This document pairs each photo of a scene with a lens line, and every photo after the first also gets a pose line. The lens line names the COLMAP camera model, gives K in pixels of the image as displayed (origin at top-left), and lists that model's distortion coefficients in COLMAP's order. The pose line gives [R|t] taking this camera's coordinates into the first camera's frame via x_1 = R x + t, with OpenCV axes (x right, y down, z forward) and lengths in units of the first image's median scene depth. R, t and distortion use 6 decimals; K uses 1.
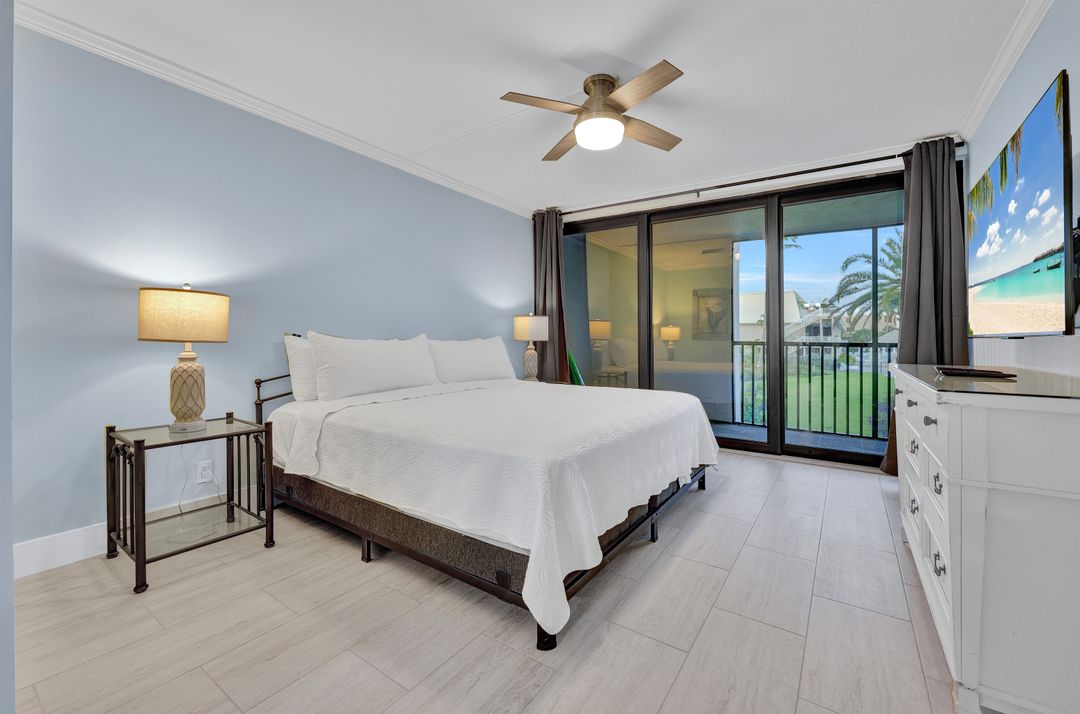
lens RADIAL K [[442.8, 0, 537.5], [0, 442.8, 338.1], [0, 0, 1]] dist [0.000710, 0.000381]
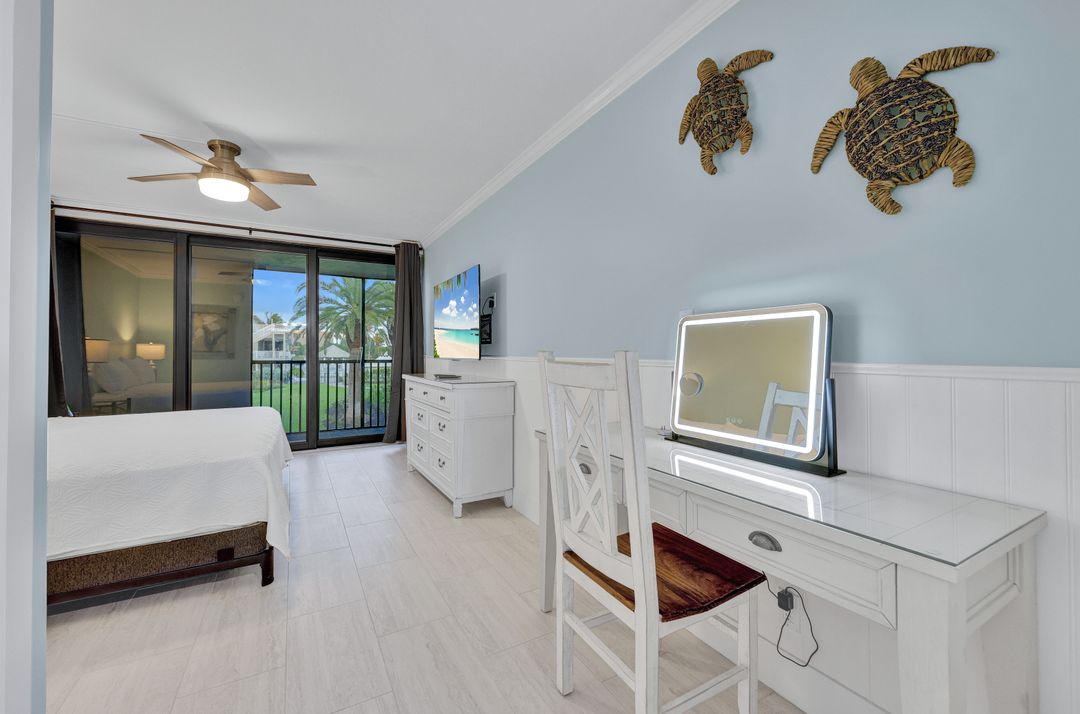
lens RADIAL K [[442.8, 0, 537.5], [0, 442.8, 338.1], [0, 0, 1]] dist [0.000710, 0.000381]
pose [[0.446379, 0.025402, 0.894483, -0.320348], [0.003733, 0.999535, -0.030249, -0.018532], [-0.894836, 0.016842, 0.446077, -0.156033]]
